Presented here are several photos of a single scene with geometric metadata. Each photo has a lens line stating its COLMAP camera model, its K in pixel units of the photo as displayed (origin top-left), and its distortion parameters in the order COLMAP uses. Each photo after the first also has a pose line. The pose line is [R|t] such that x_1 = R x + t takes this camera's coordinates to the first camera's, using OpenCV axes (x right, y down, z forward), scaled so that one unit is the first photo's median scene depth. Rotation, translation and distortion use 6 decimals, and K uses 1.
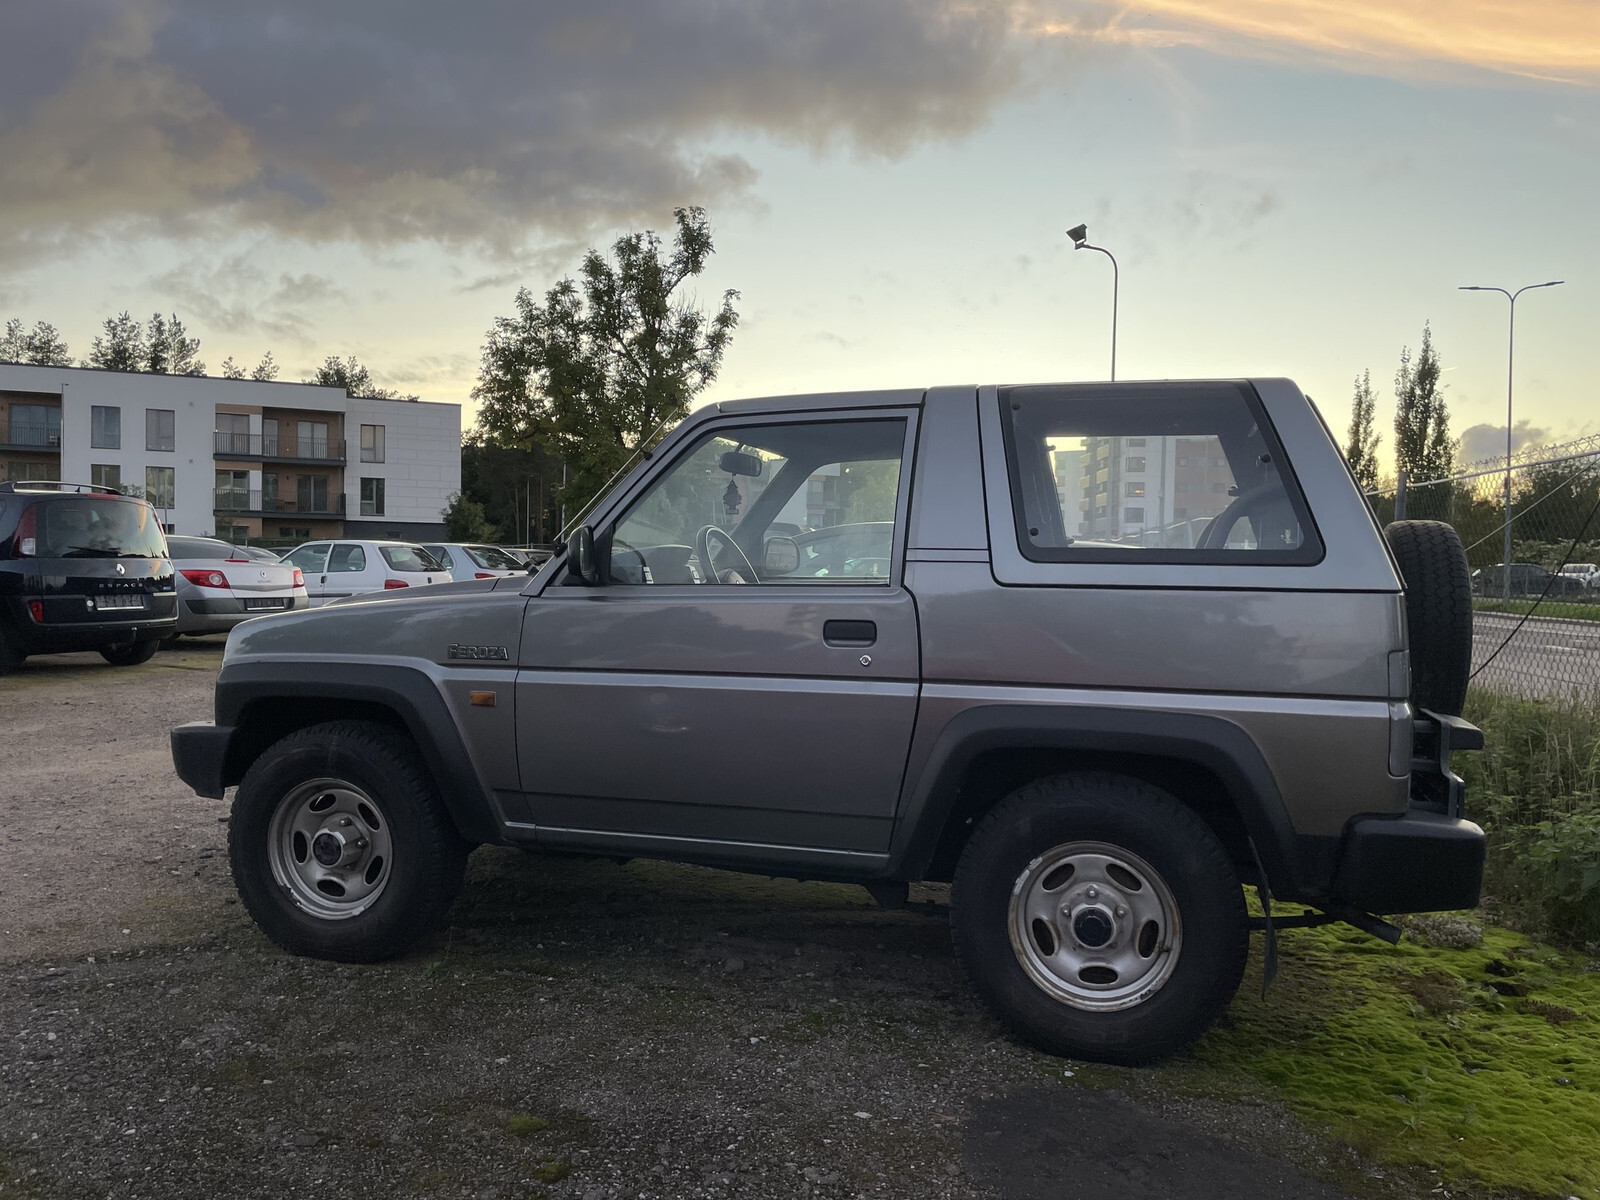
lens RADIAL K [[1210.8, 0, 813.1], [0, 1210.8, 594.5], [0, 0, 1]] dist [0.087092, -0.114537]
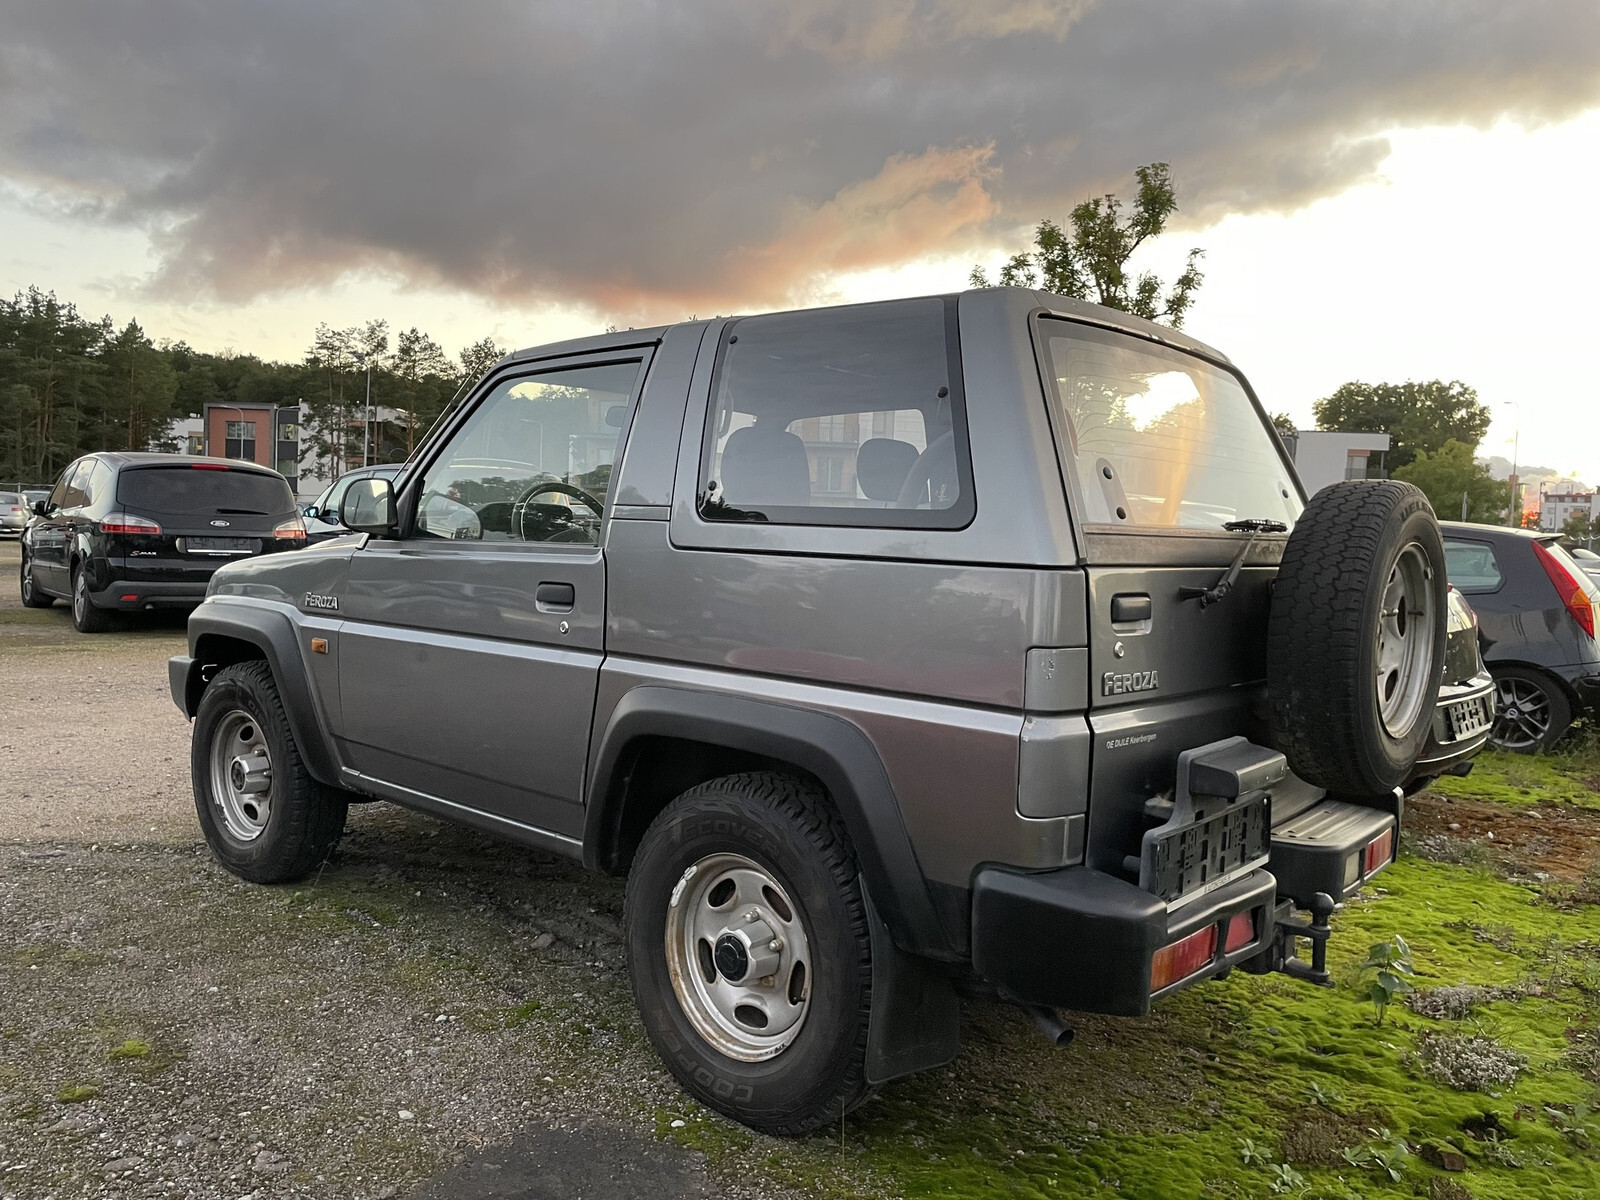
lens RADIAL K [[1210.8, 0, 813.1], [0, 1210.8, 594.5], [0, 0, 1]] dist [0.087092, -0.114537]
pose [[0.903169, 0.042347, -0.427191, 0.476308], [-0.035694, 0.999085, 0.023573, 0.001604], [0.427798, -0.006043, 0.903854, 0.205508]]
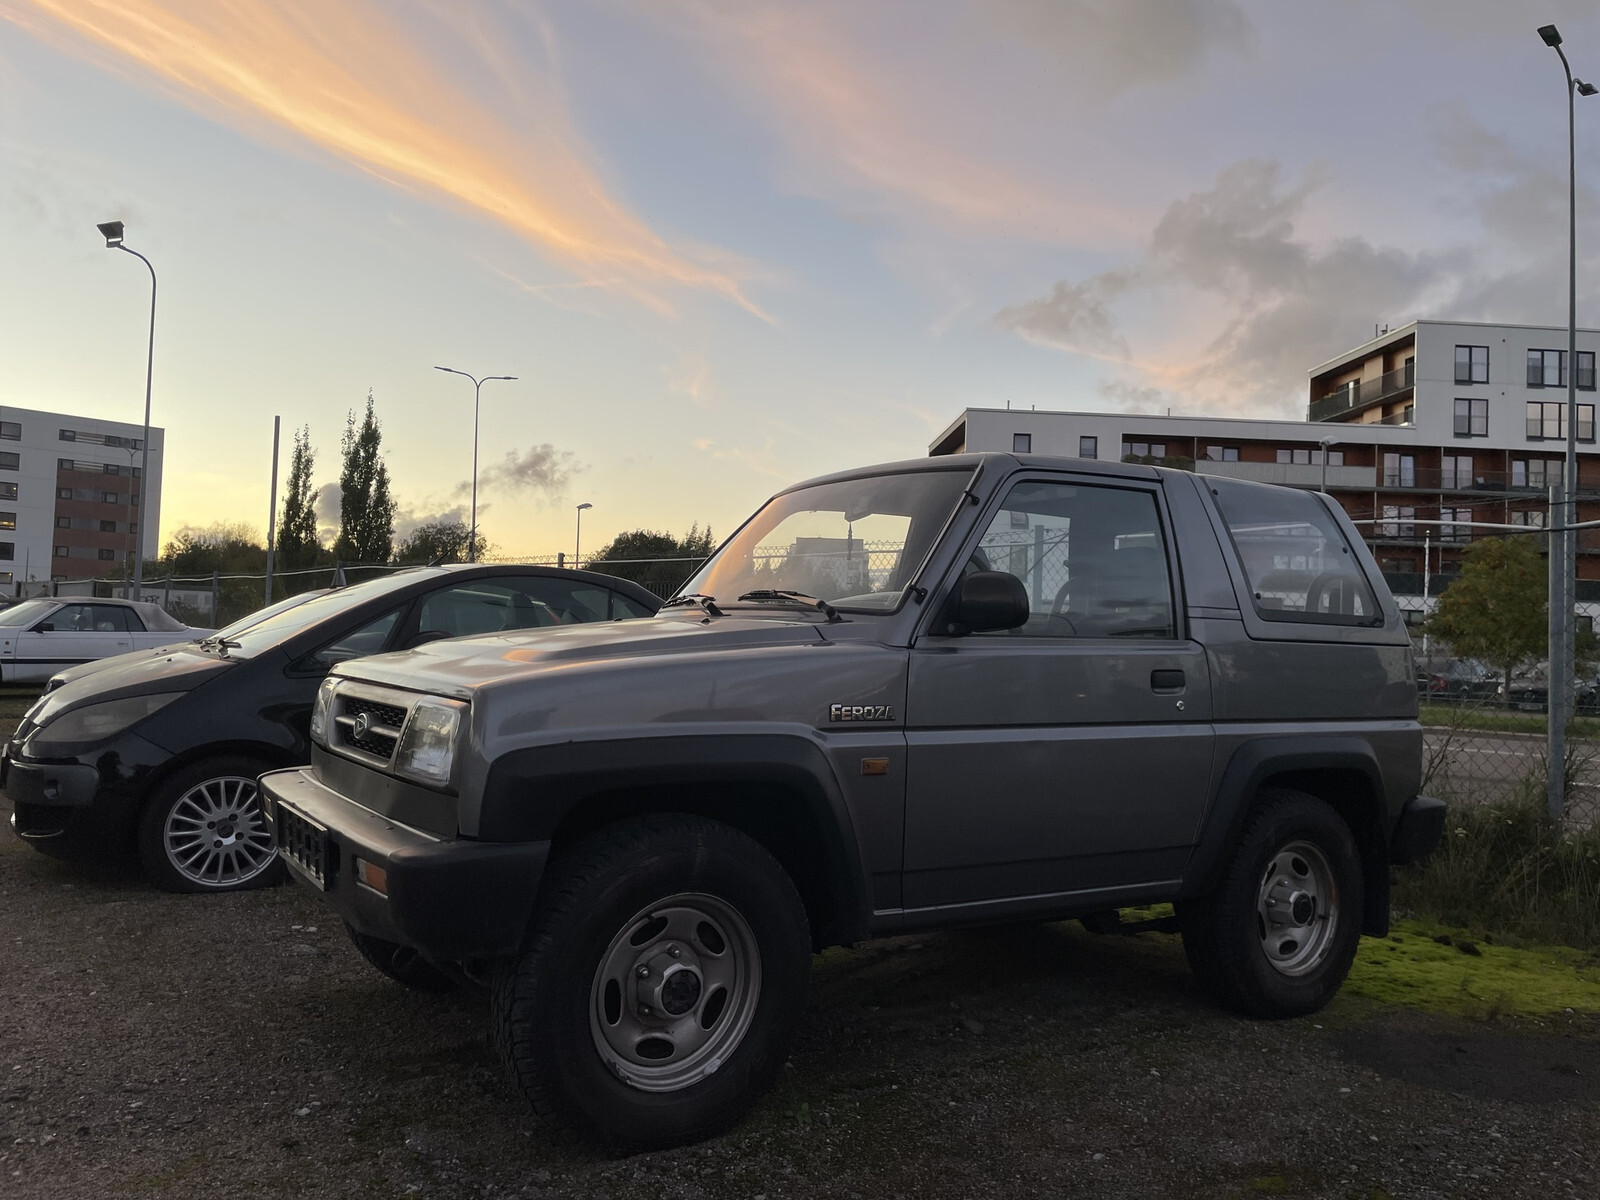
lens RADIAL K [[1210.8, 0, 813.1], [0, 1210.8, 594.5], [0, 0, 1]] dist [0.087092, -0.114537]
pose [[0.651054, 0.034177, 0.758262, -0.820774], [-0.002665, 0.999083, -0.042743, 0.000767], [-0.759027, 0.025808, 0.650548, 0.413213]]
